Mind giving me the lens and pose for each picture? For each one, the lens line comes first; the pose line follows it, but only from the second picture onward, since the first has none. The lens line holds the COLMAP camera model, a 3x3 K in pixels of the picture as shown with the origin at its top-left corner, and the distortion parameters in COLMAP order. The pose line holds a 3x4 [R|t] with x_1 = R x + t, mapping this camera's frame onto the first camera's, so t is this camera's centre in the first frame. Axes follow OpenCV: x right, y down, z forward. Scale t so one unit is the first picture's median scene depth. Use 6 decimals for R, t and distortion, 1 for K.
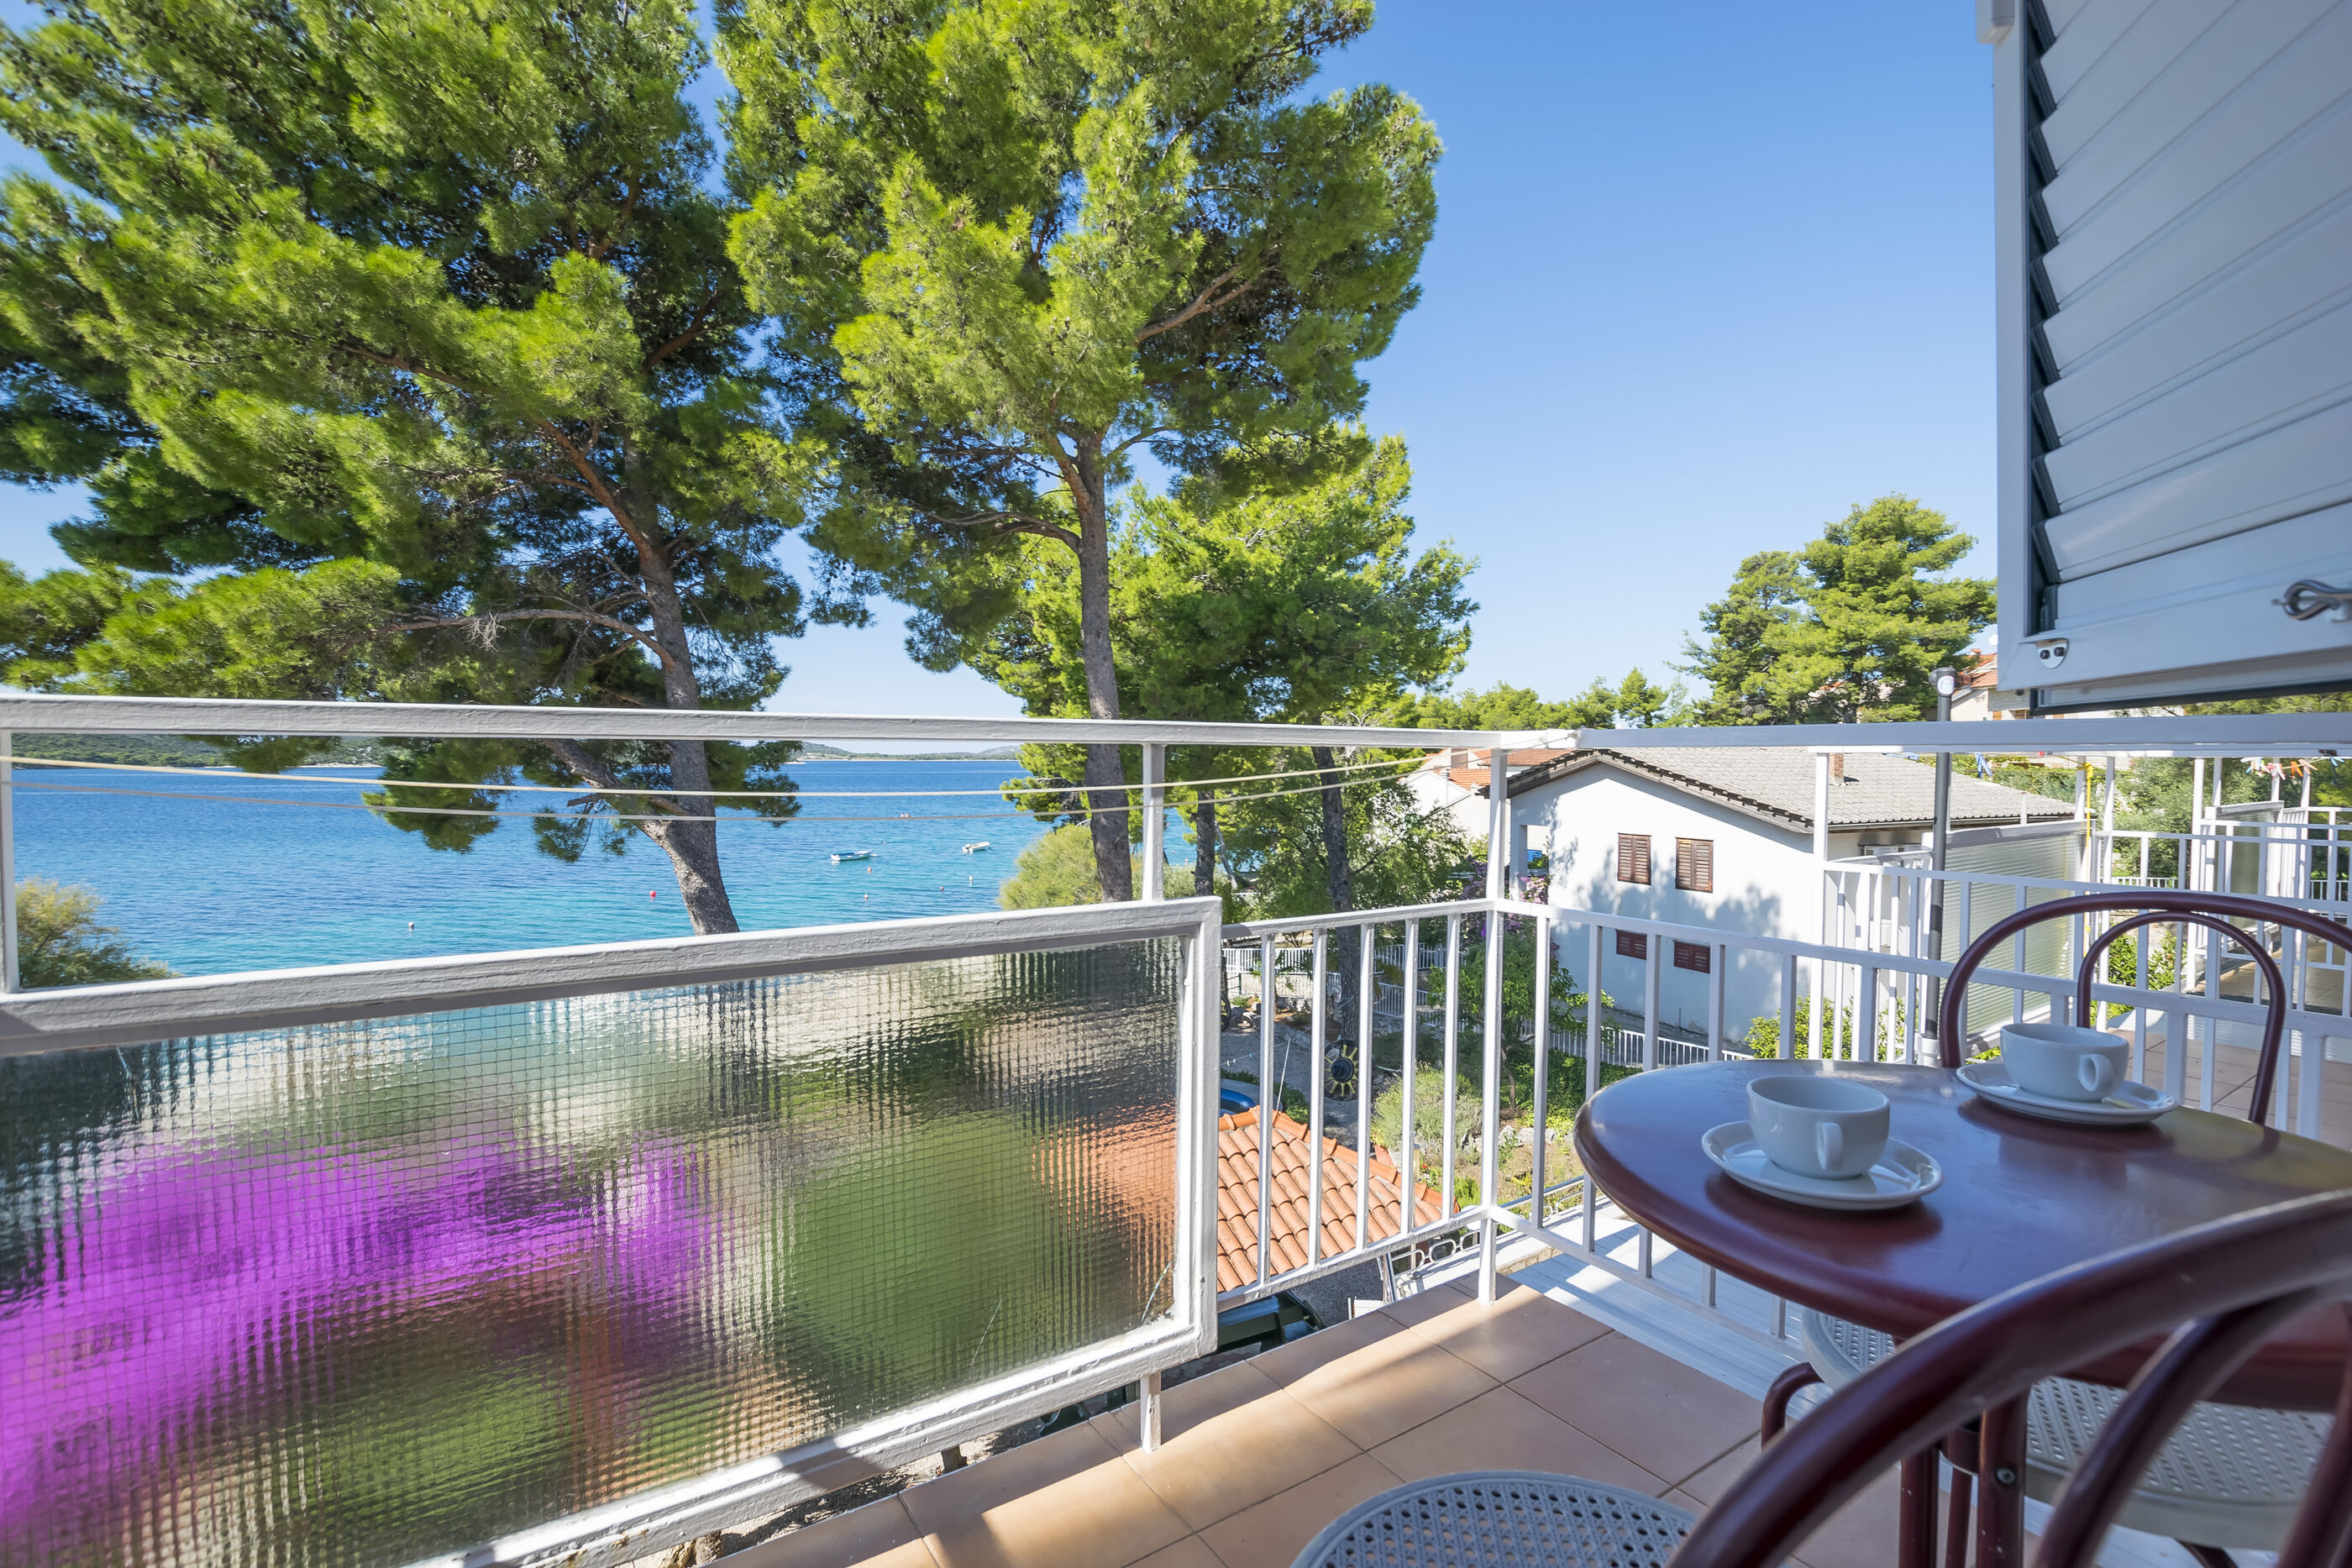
lens RADIAL K [[1049.4, 0, 1185.0], [0, 1049.4, 784.9], [0, 0, 1]] dist [-0.037809, 0.007548]
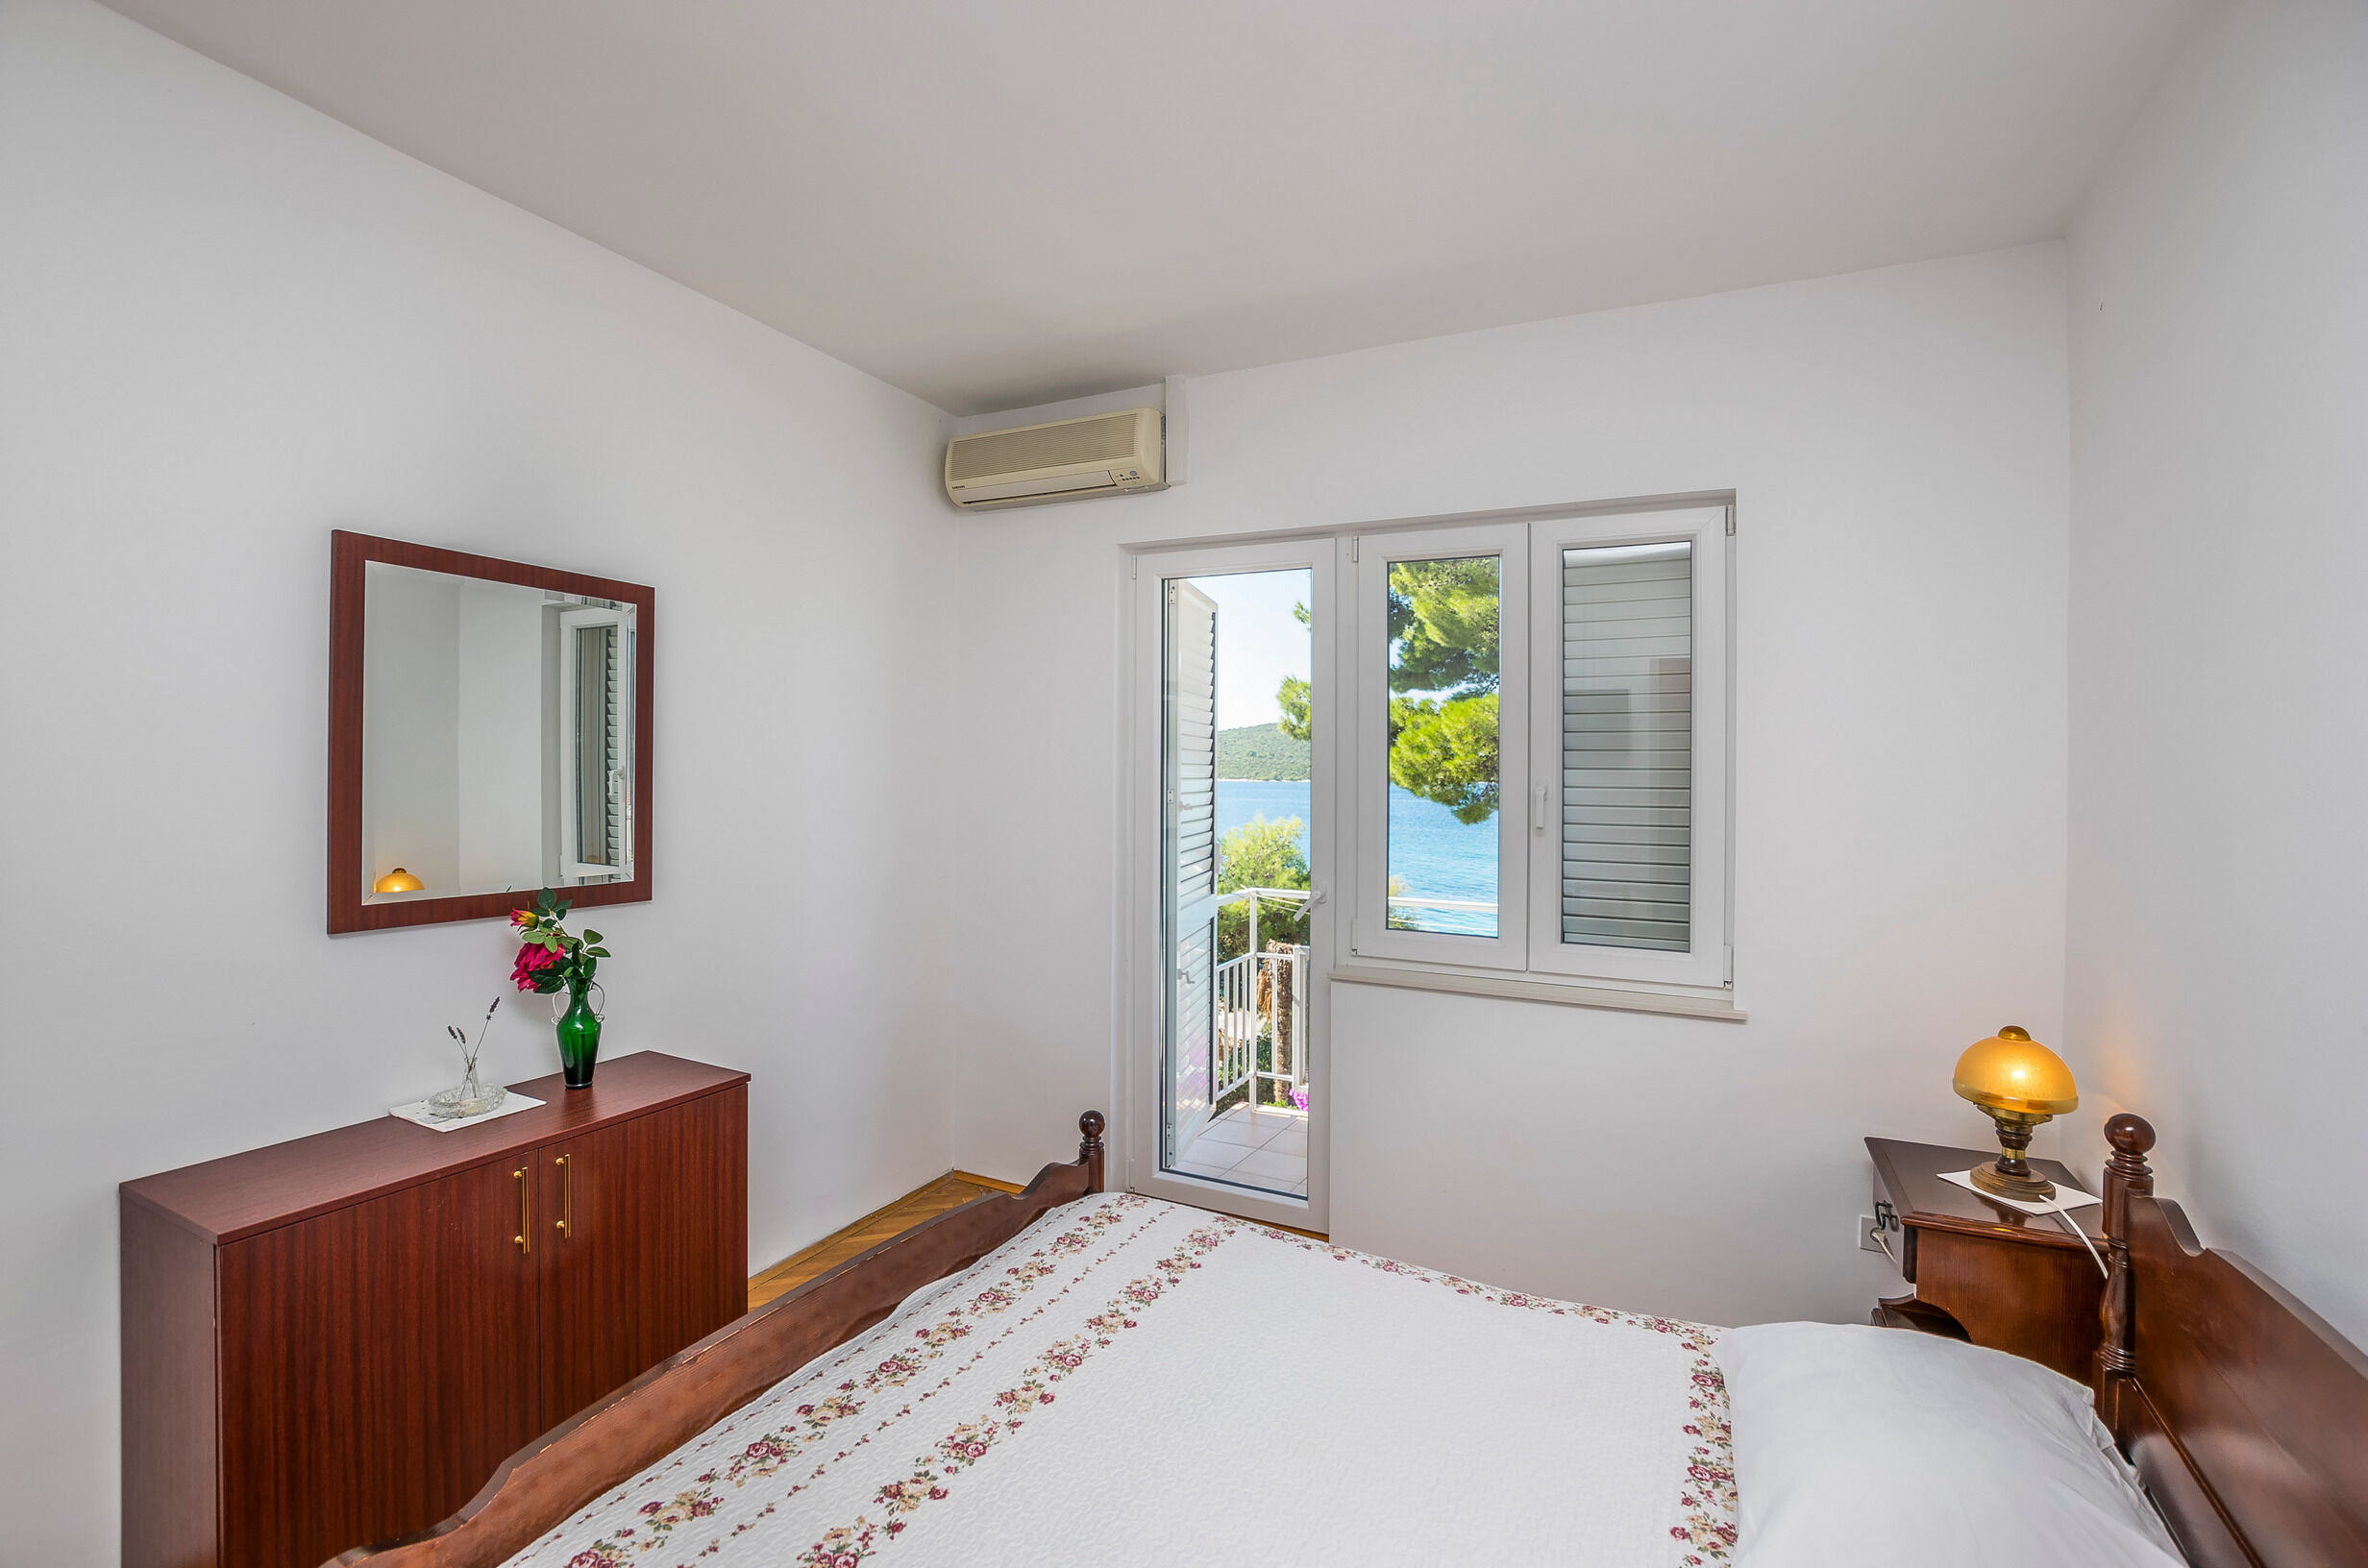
lens RADIAL K [[1056.5, 0, 1168.9], [0, 1056.5, 783.3], [0, 0, 1]] dist [-0.037809, 0.007548]
pose [[0.494695, 0.005356, -0.869050, 0.236352], [-0.019259, 0.999803, -0.004801, -0.044060], [0.868853, 0.019112, 0.494701, -0.180464]]
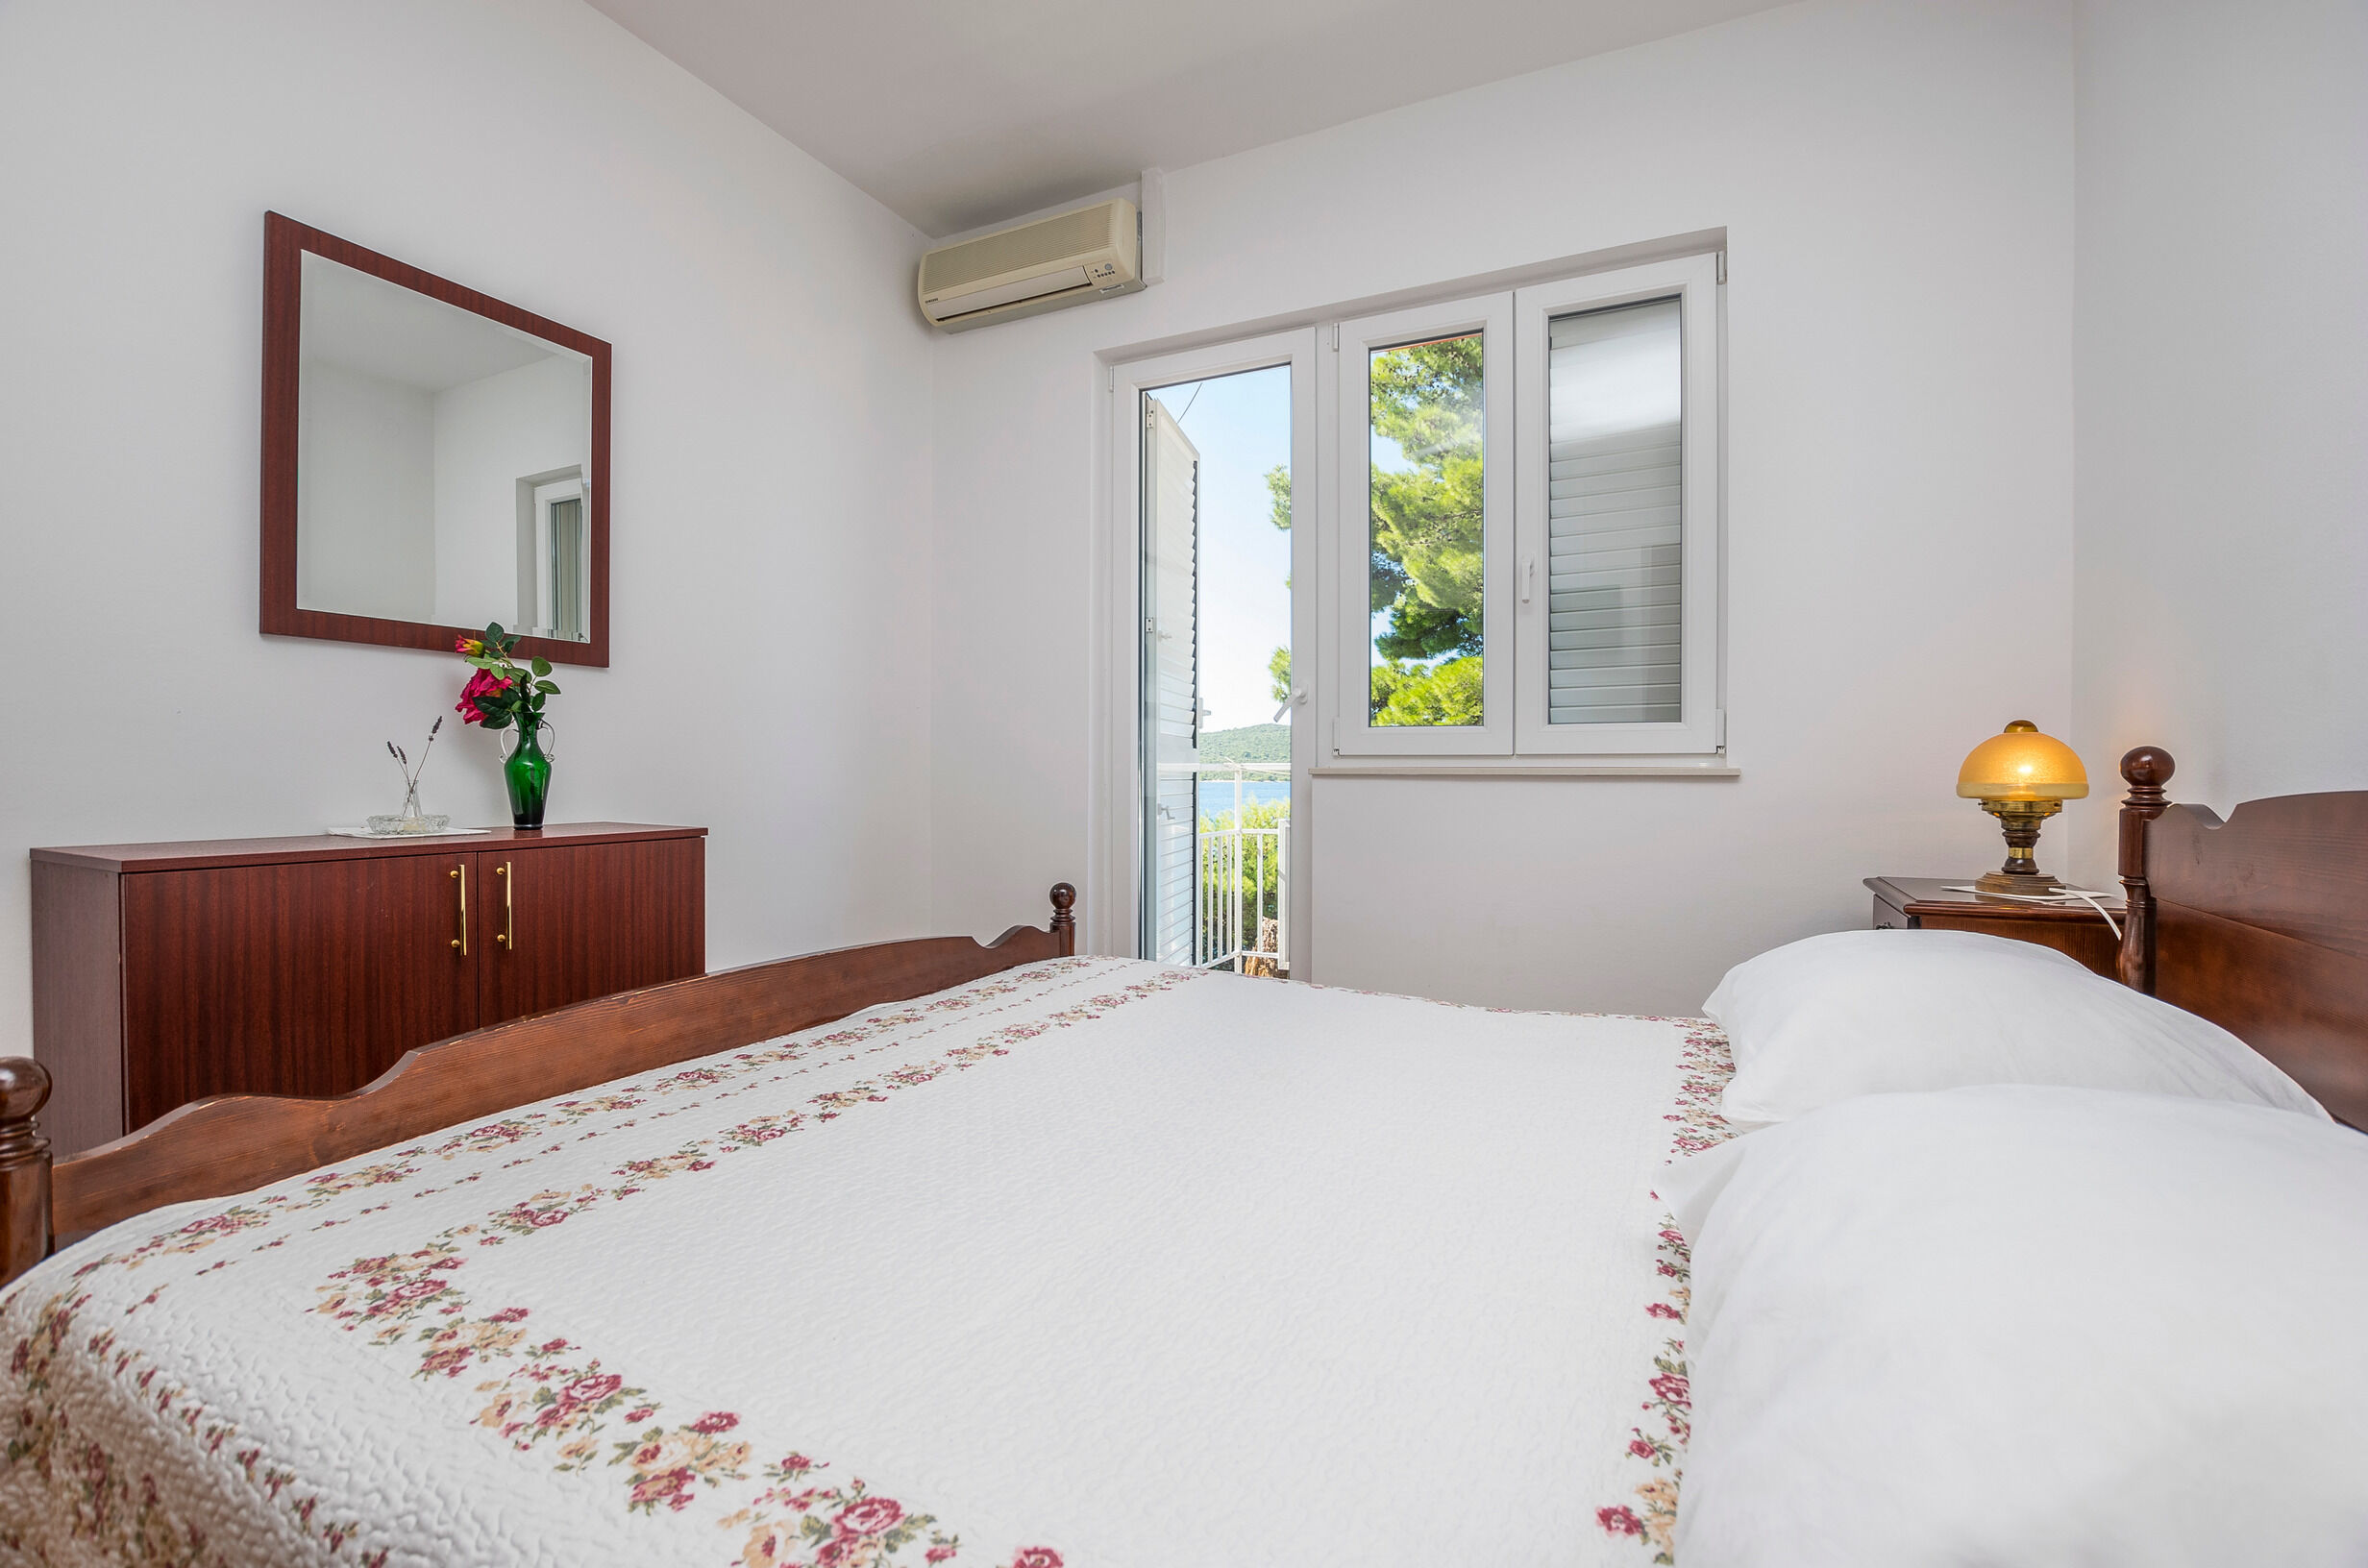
lens RADIAL K [[1056.5, 0, 1162.1], [0, 1056.5, 788.3], [0, 0, 1]] dist [-0.037809, 0.007548]
pose [[0.494277, 0.009784, -0.869250, 0.232692], [-0.016989, 0.999854, 0.001593, 0.000797], [0.869139, 0.013980, 0.494371, -0.173016]]
